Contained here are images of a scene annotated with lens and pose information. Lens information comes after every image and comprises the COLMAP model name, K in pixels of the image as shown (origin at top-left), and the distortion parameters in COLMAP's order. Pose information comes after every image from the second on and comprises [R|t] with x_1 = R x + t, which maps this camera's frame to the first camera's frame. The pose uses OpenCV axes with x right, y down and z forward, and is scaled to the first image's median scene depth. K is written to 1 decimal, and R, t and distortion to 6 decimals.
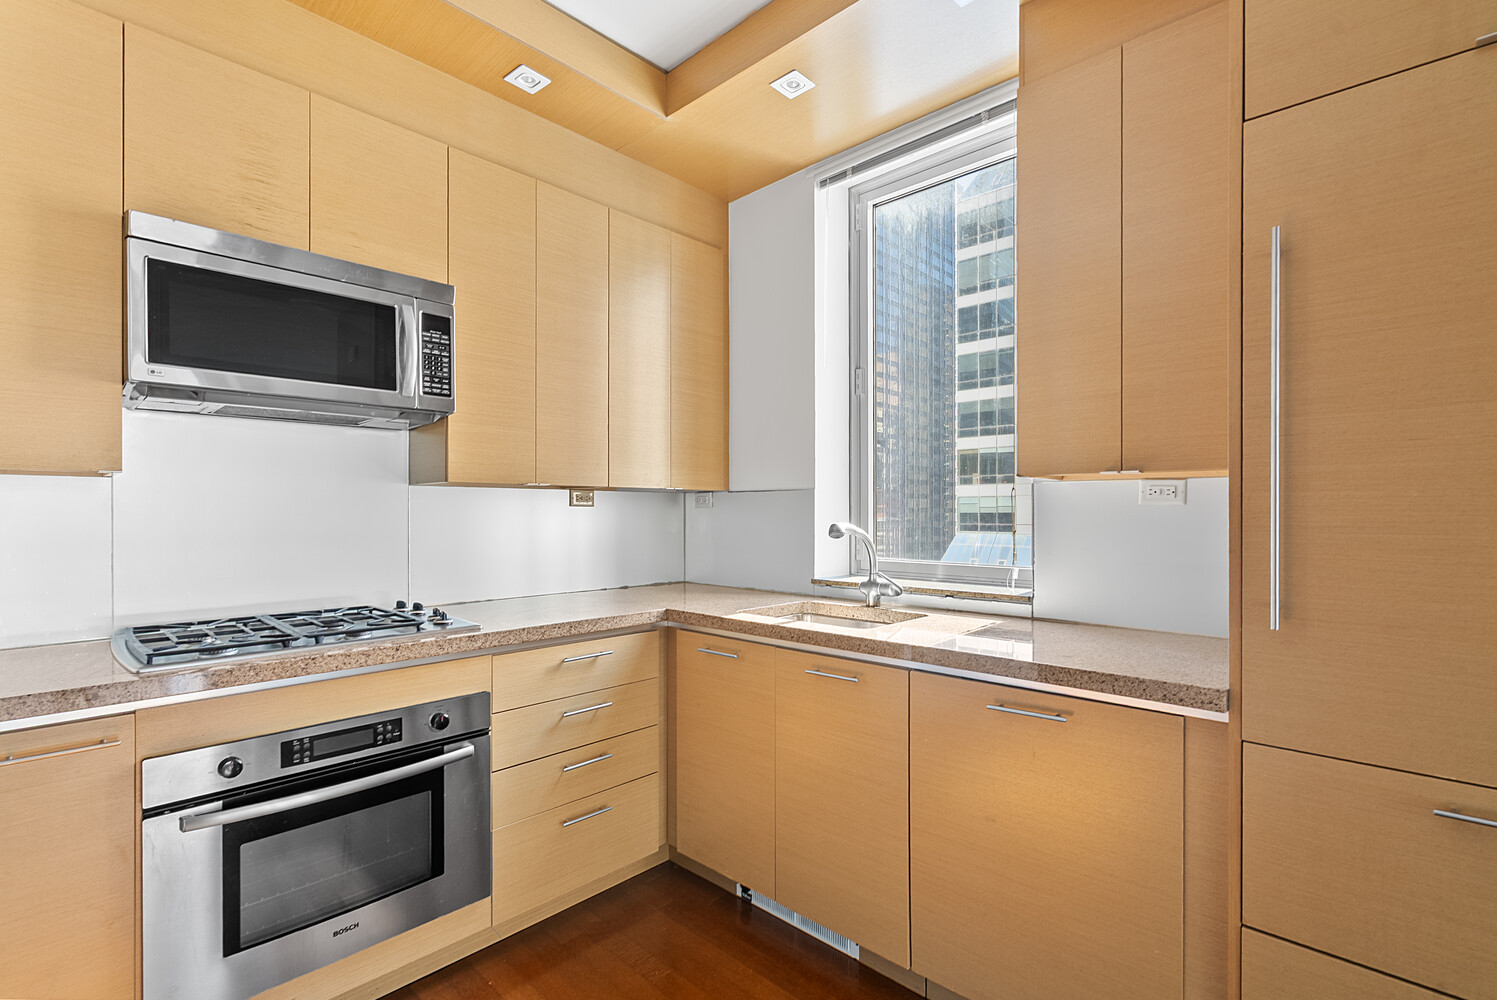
lens RADIAL K [[675.3, 0, 742.0], [0, 675.3, 511.0], [0, 0, 1]] dist [-0.006597, 0.003482]
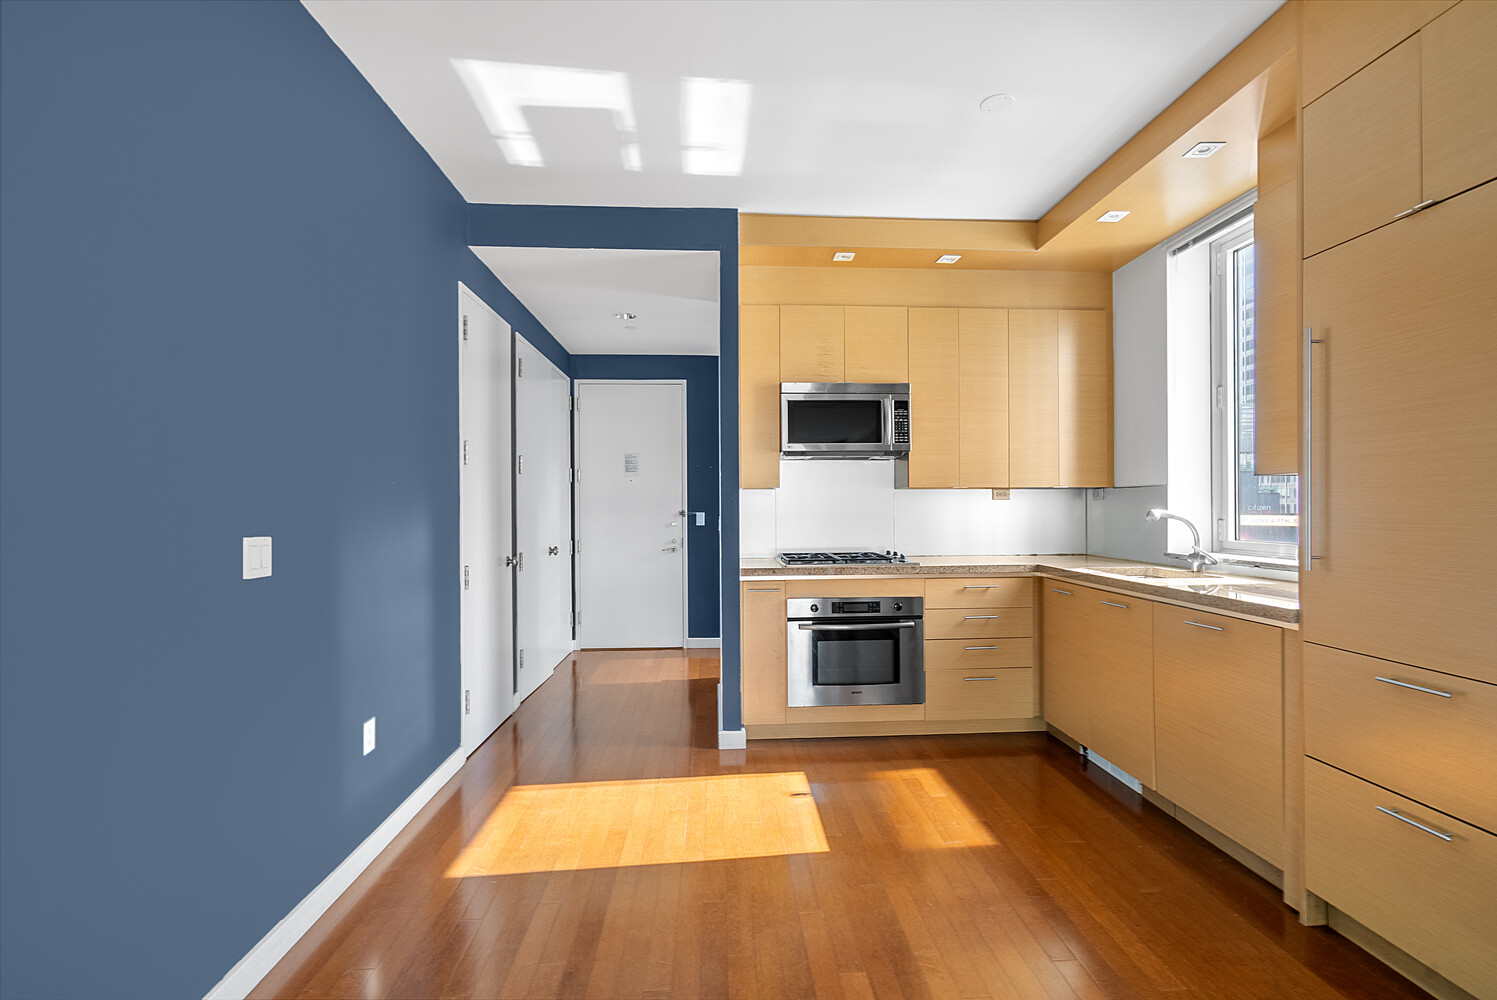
lens RADIAL K [[675.3, 0, 743.7], [0, 675.3, 503.6], [0, 0, 1]] dist [-0.006597, 0.003482]
pose [[0.716266, -0.005088, -0.697809, 0.530496], [0.004611, 0.999986, -0.002558, 0.004144], [0.697812, -0.001386, 0.716279, -0.645891]]
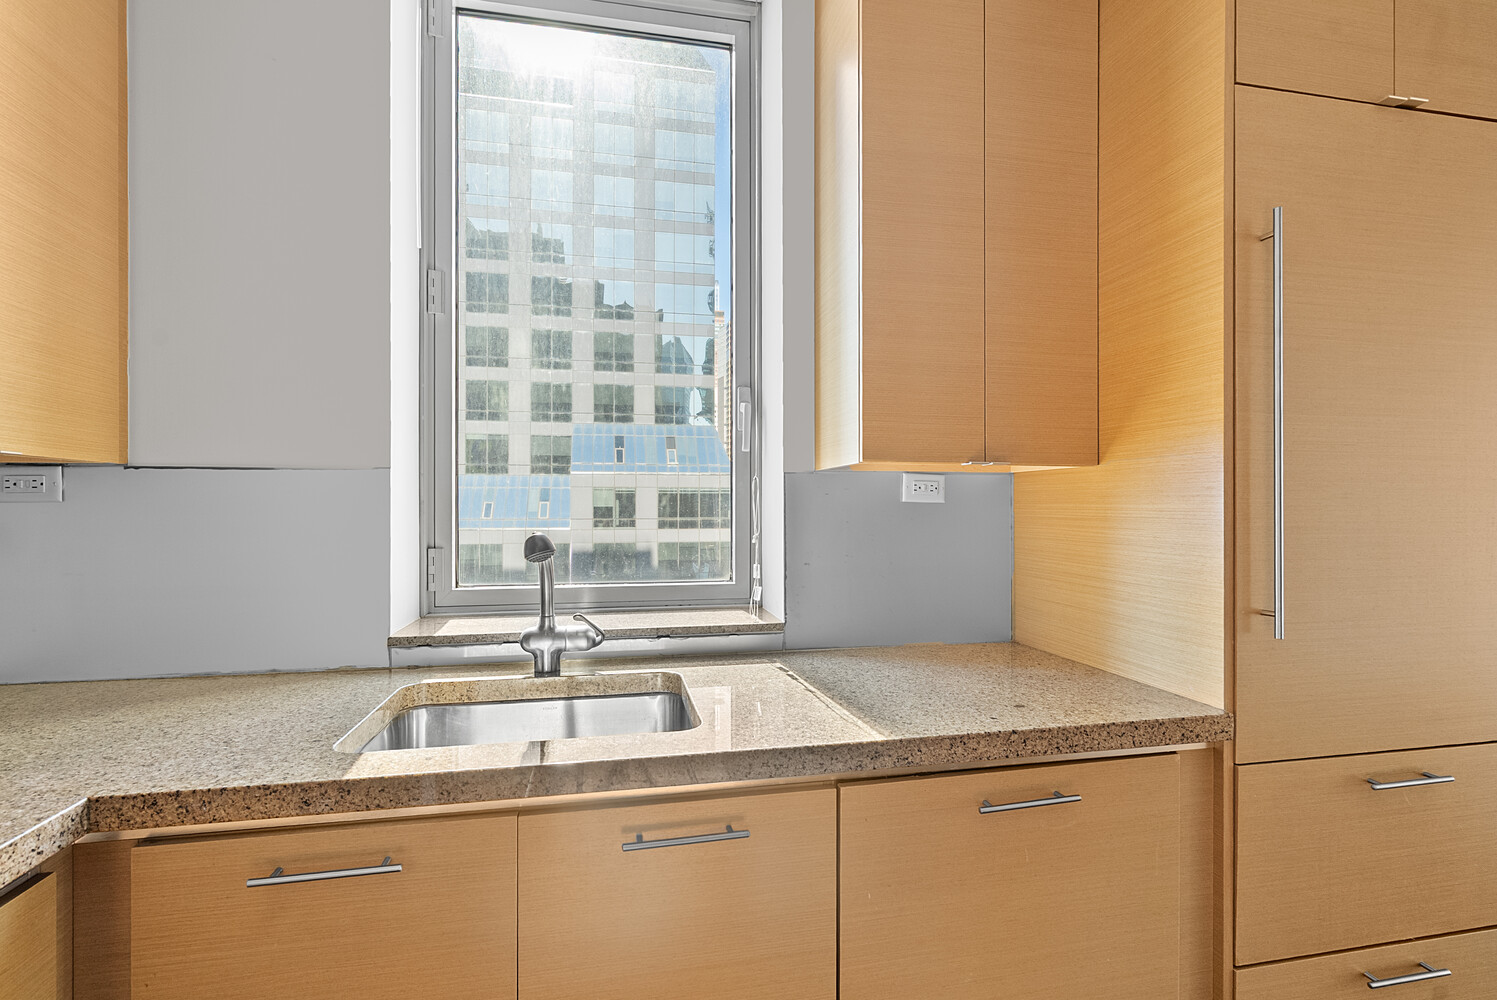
lens RADIAL K [[675.3, 0, 712.9], [0, 675.3, 511.7], [0, 0, 1]] dist [-0.006597, 0.003482]
pose [[0.575945, -0.008752, 0.817442, -0.224253], [-0.000281, 0.999941, 0.010905, -0.005226], [-0.817488, -0.006510, 0.575908, 0.590859]]
